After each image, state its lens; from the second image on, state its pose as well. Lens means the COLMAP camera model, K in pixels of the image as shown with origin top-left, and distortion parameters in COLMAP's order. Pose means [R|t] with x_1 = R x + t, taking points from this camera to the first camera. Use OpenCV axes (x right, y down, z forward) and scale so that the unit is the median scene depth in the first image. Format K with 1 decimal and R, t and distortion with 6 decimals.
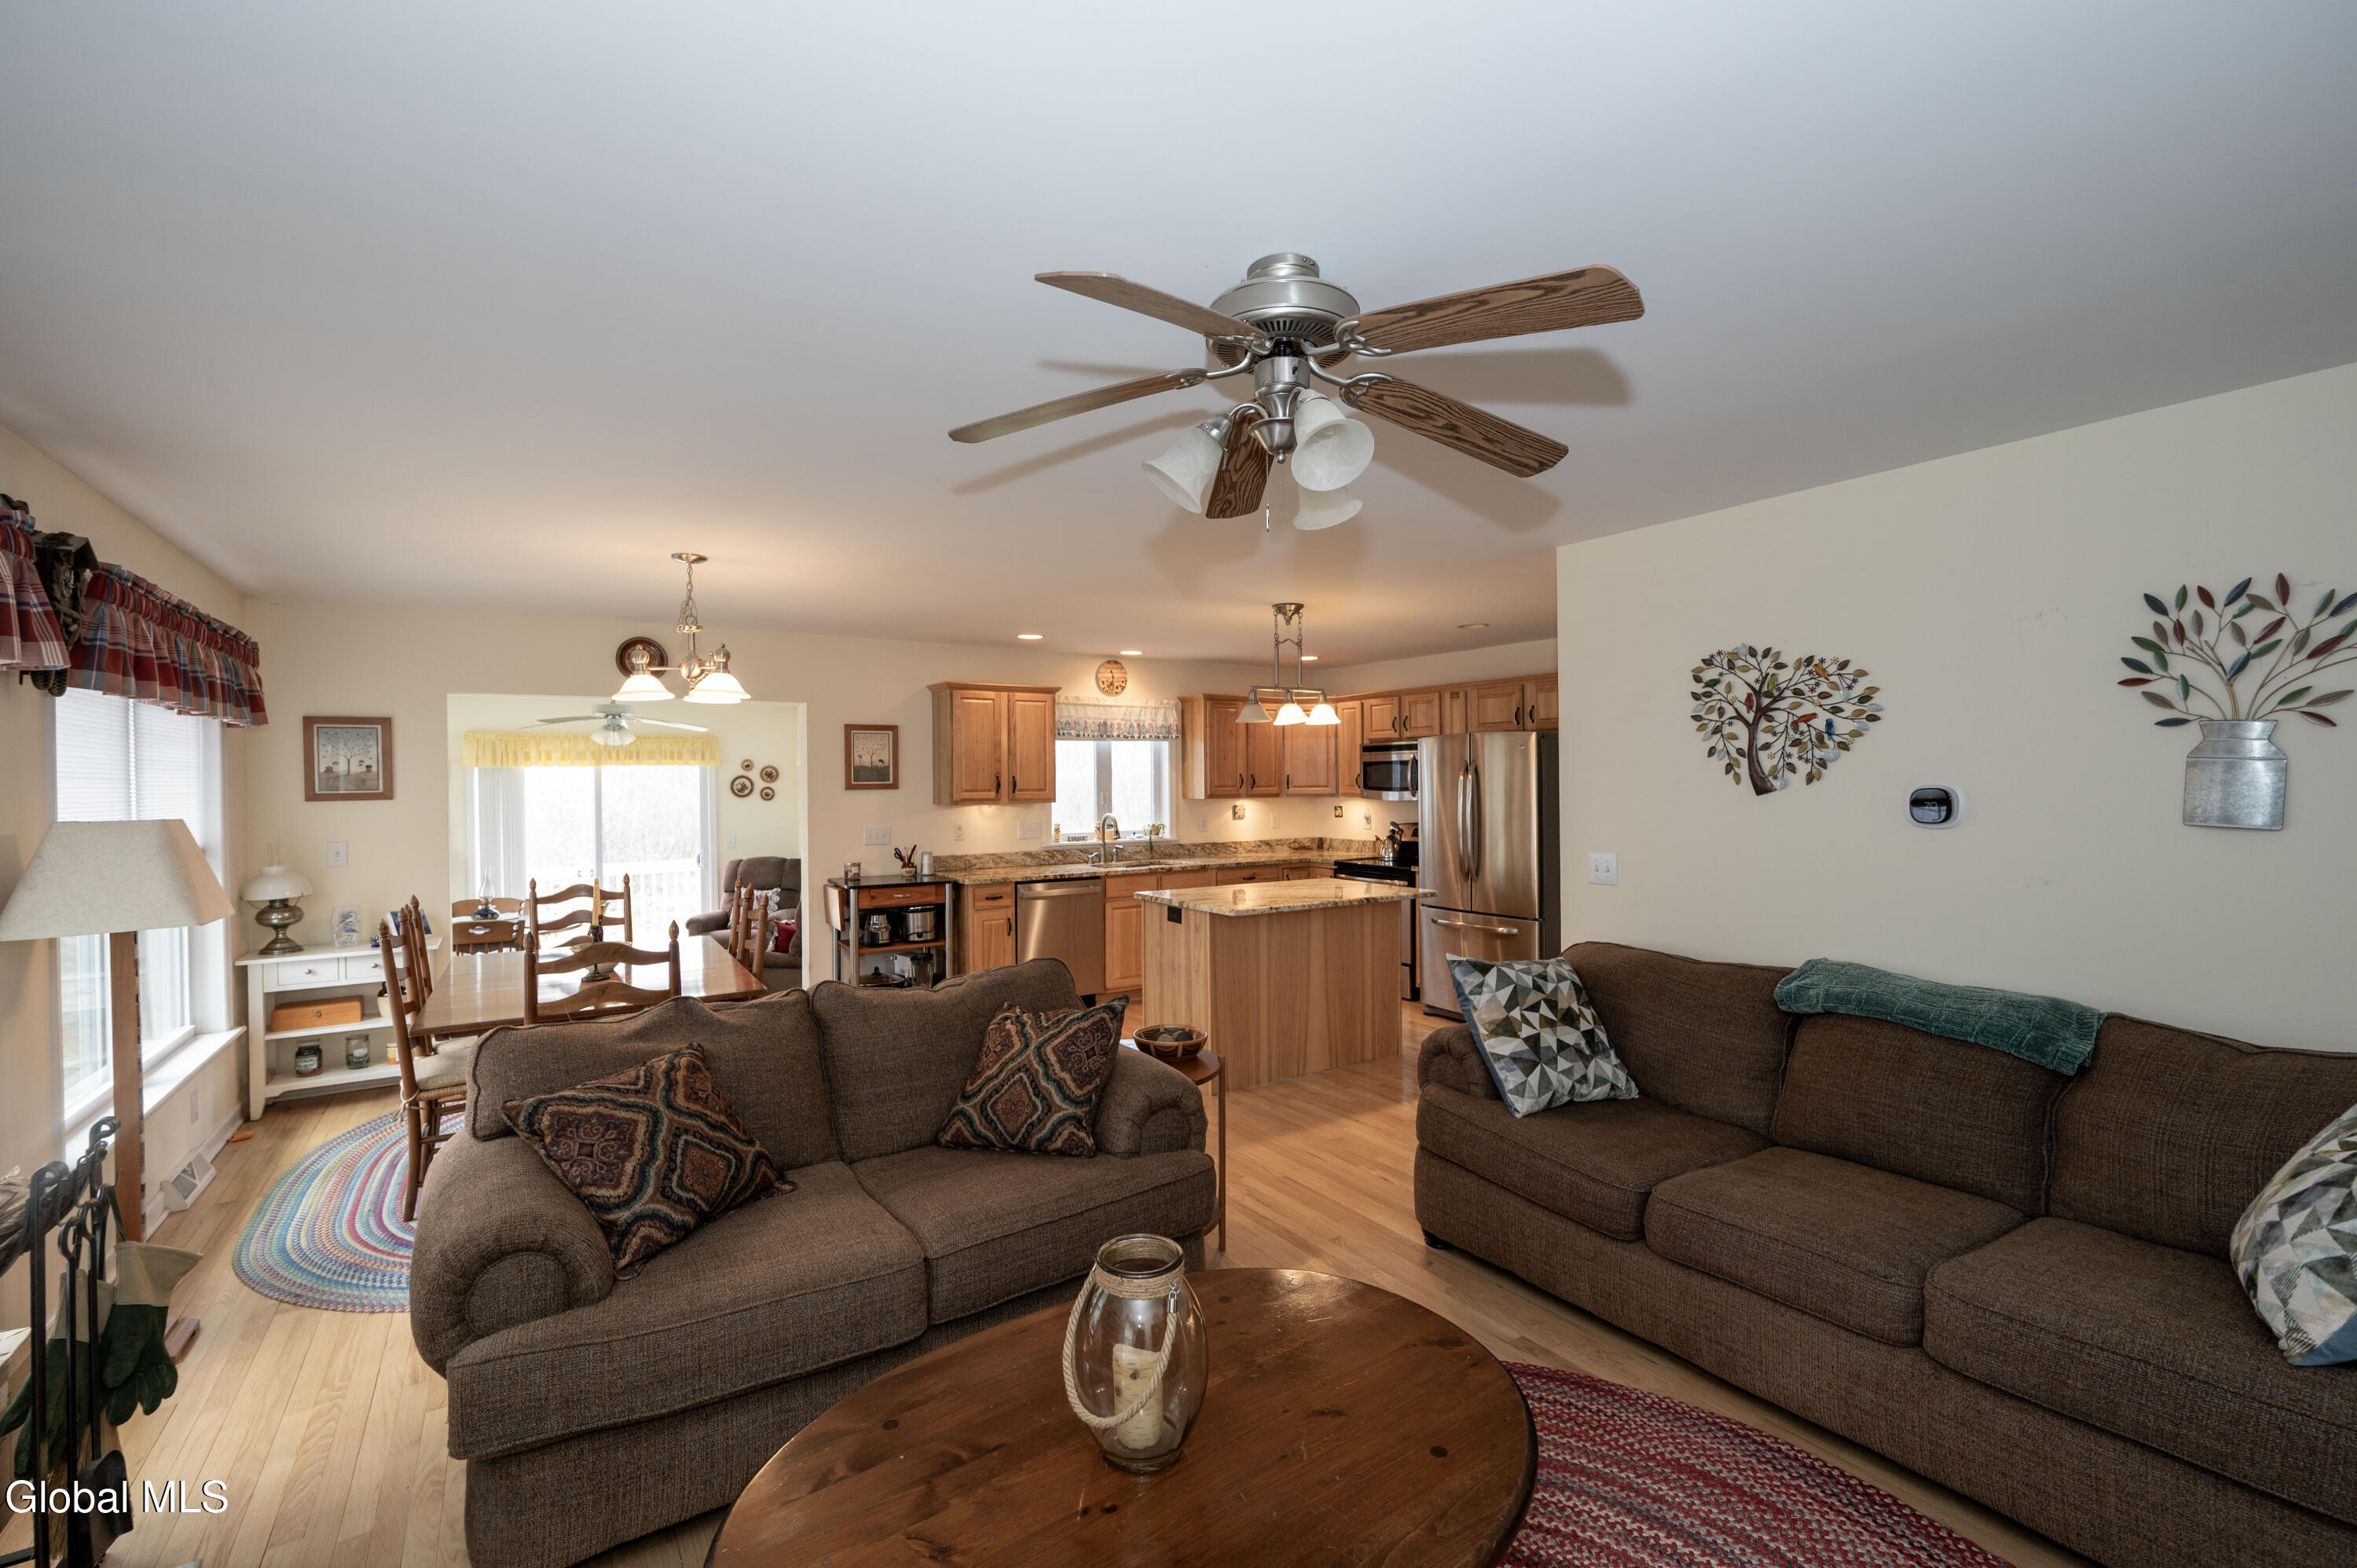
lens RADIAL K [[1007.0, 0, 1179.0], [0, 1007.0, 787.0], [0, 0, 1]] dist [-0.002758, -0.000156]
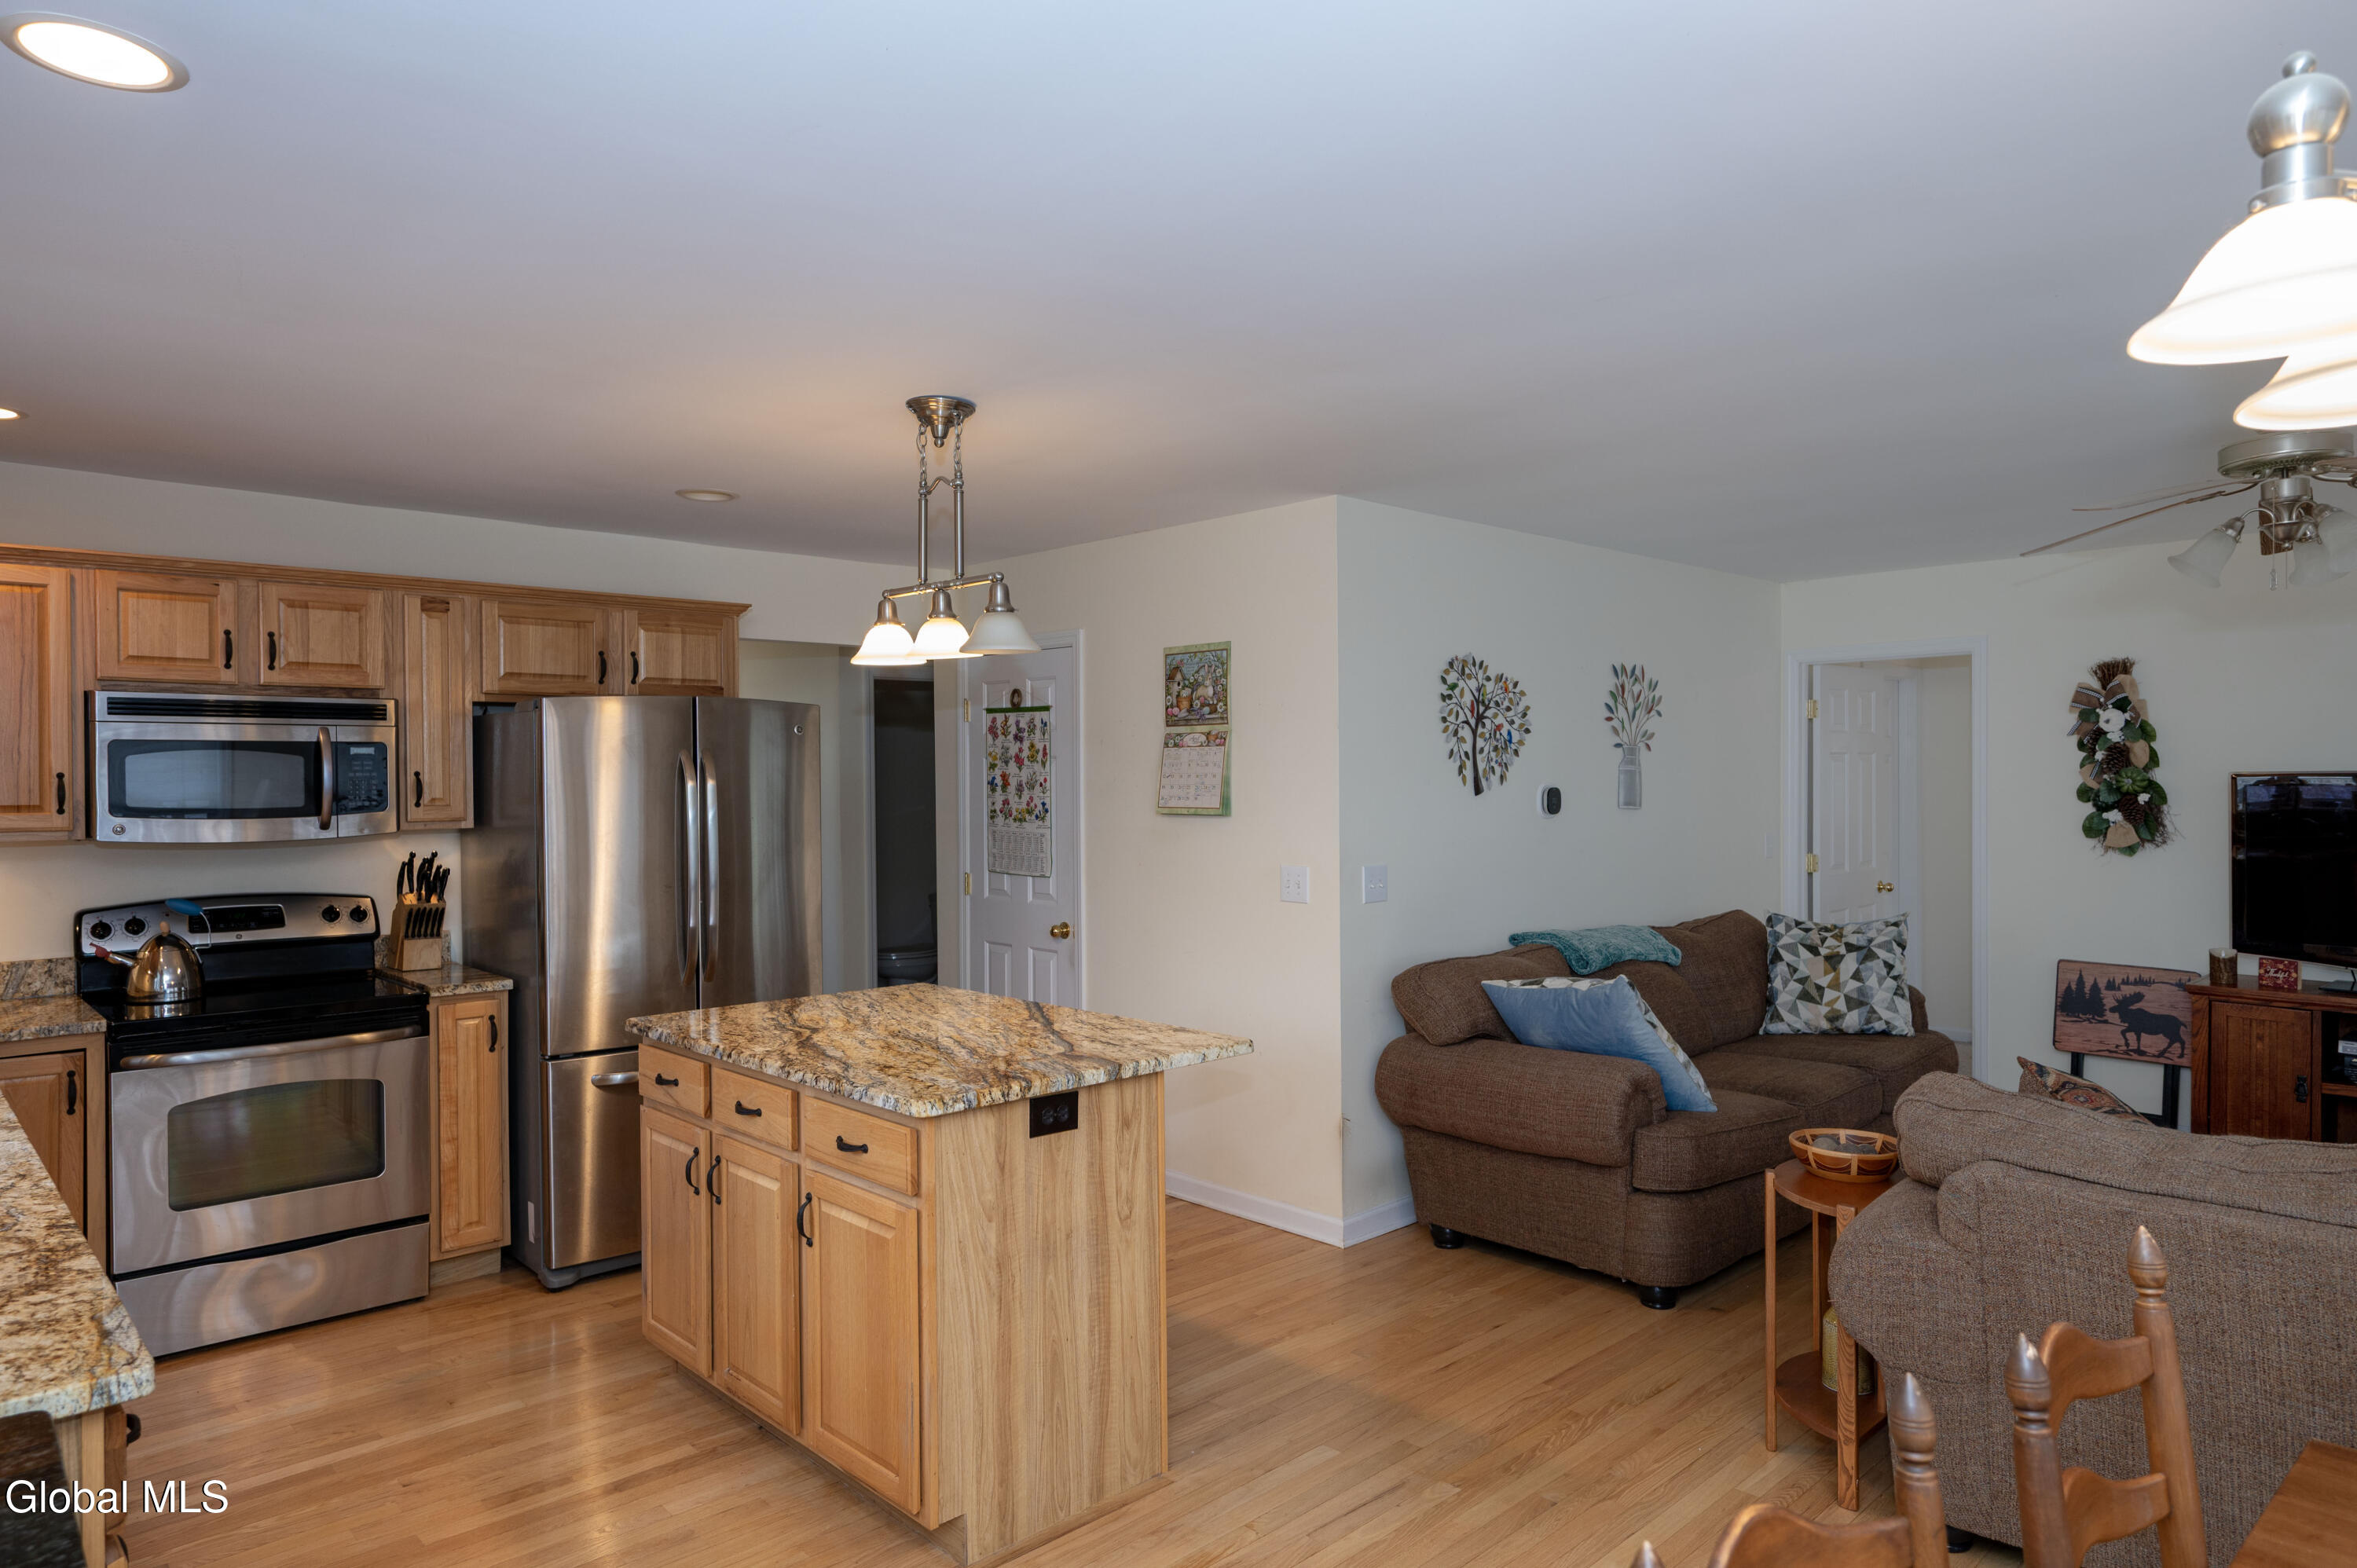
lens RADIAL K [[1432.5, 0, 1182.6], [0, 1432.5, 778.2], [0, 0, 1]] dist [0.005345, 0.000229]
pose [[-0.190528, 0.007349, 0.981654, -0.885335], [0.015071, 0.999876, -0.004561, -0.007834], [-0.981566, 0.013925, -0.190616, 1.617745]]
